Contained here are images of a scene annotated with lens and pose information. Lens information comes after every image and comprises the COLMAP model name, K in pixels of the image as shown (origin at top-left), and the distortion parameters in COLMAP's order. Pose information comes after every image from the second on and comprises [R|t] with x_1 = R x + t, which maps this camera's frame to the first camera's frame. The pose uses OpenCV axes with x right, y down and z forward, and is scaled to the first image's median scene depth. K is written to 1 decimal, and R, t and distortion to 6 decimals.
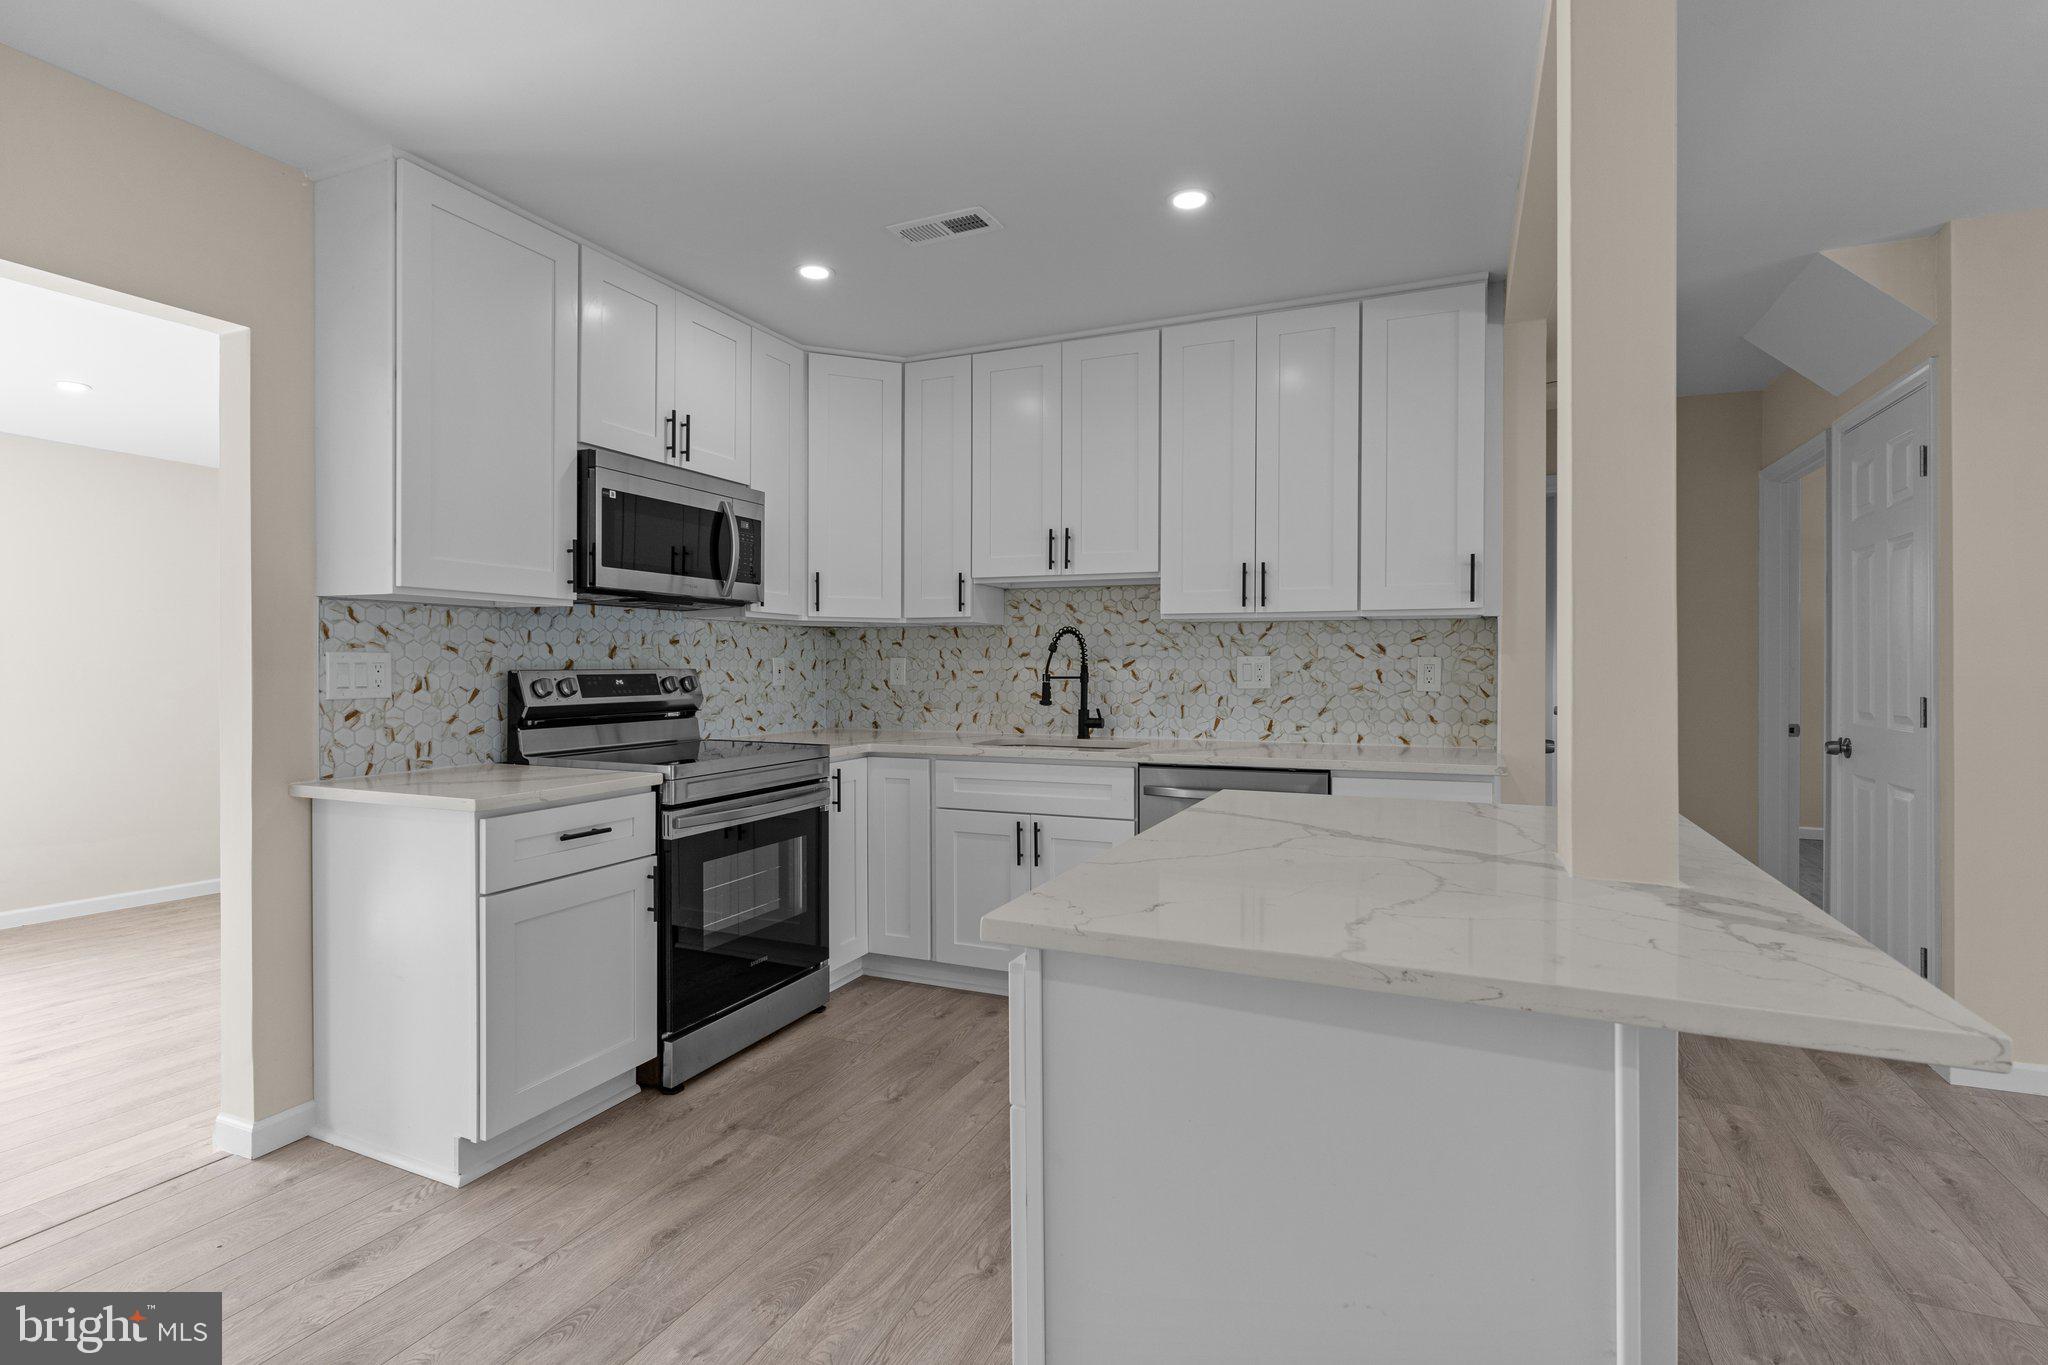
lens RADIAL K [[983.0, 0, 1027.2], [0, 983.0, 675.3], [0, 0, 1]] dist [-0.000097, -0.000486]
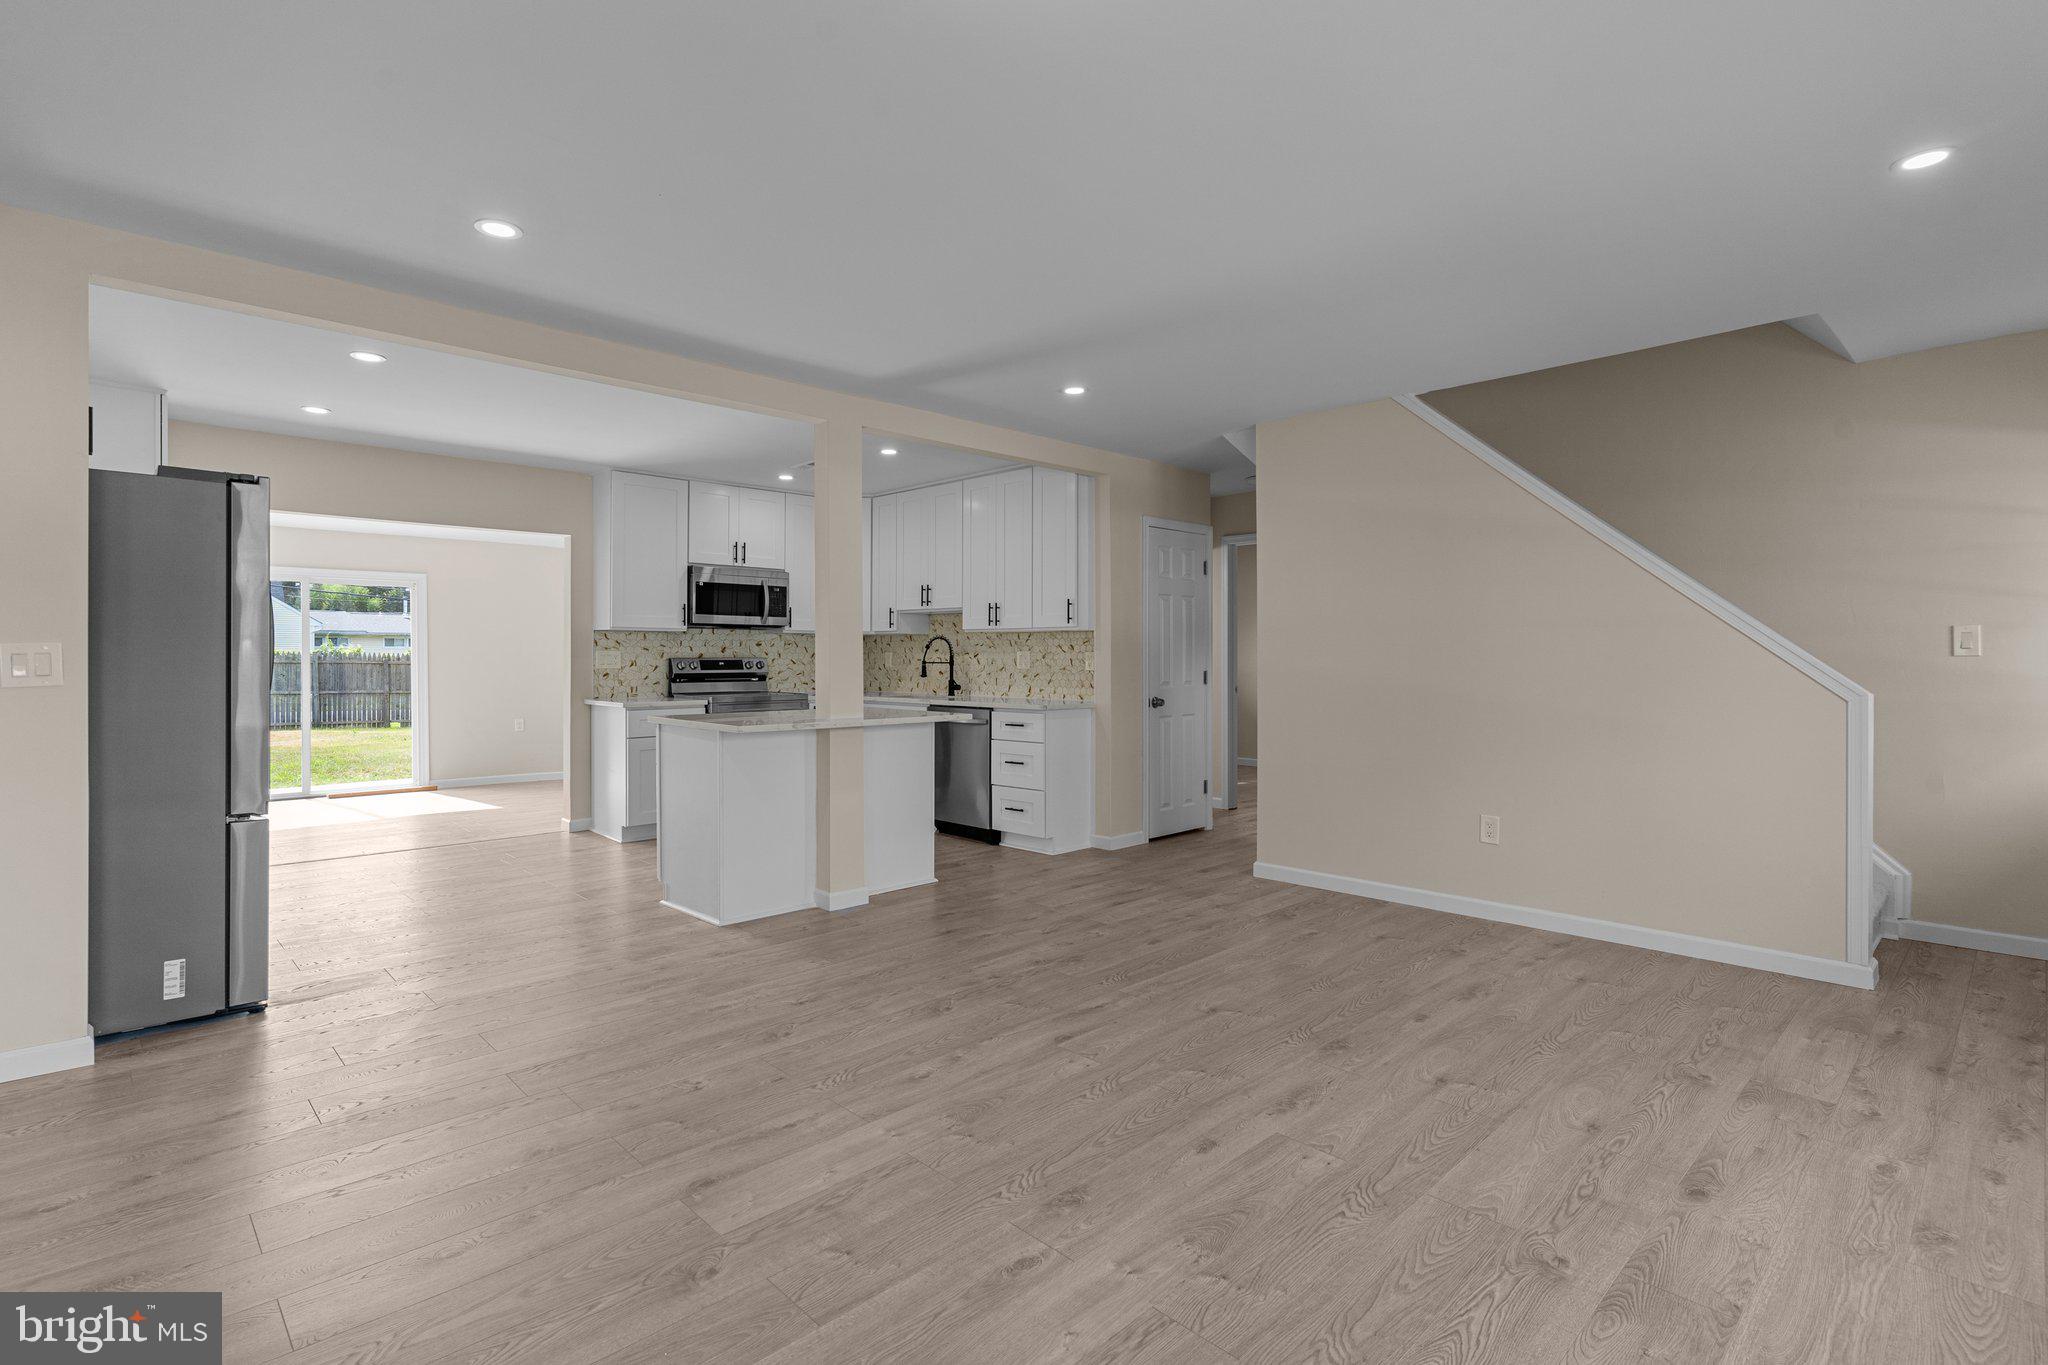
lens RADIAL K [[974.0, 0, 1021.9], [0, 974.0, 677.0], [0, 0, 1]] dist [0.001193, 0.000661]
pose [[0.924387, 0.009058, -0.381347, 0.985096], [-0.005063, 0.999921, 0.011480, 0.008023], [0.381421, -0.008681, 0.924361, -0.724346]]
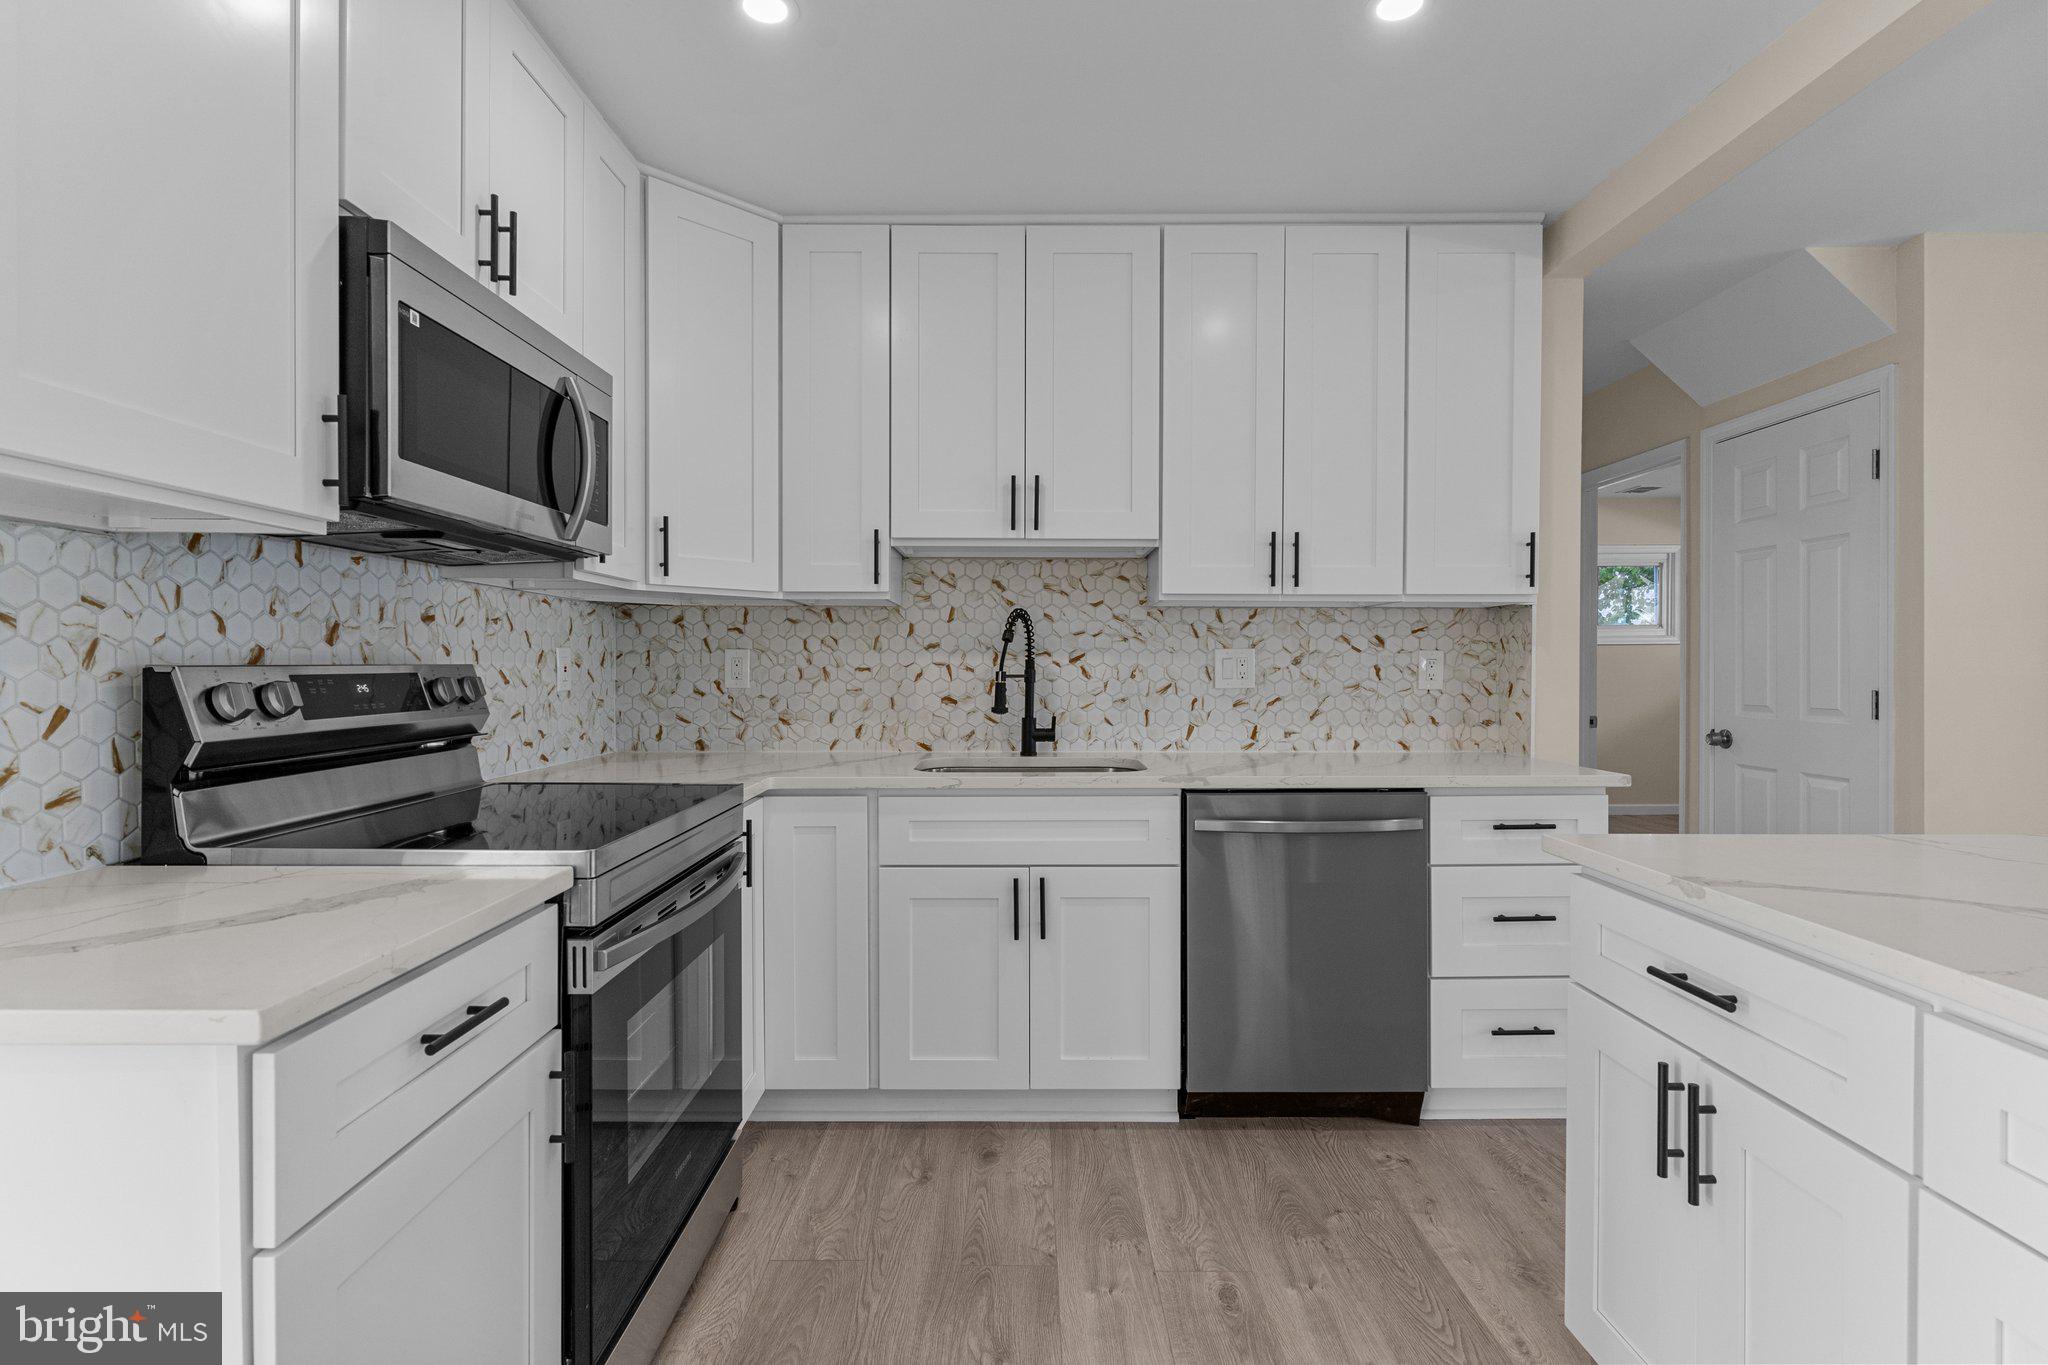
lens RADIAL K [[974.0, 0, 1021.9], [0, 974.0, 677.0], [0, 0, 1]] dist [0.001193, 0.000661]
pose [[0.917300, -0.005450, 0.398159, -0.278410], [0.004187, 0.999983, 0.004040, -0.000044], [-0.398175, -0.002038, 0.917307, 0.343435]]
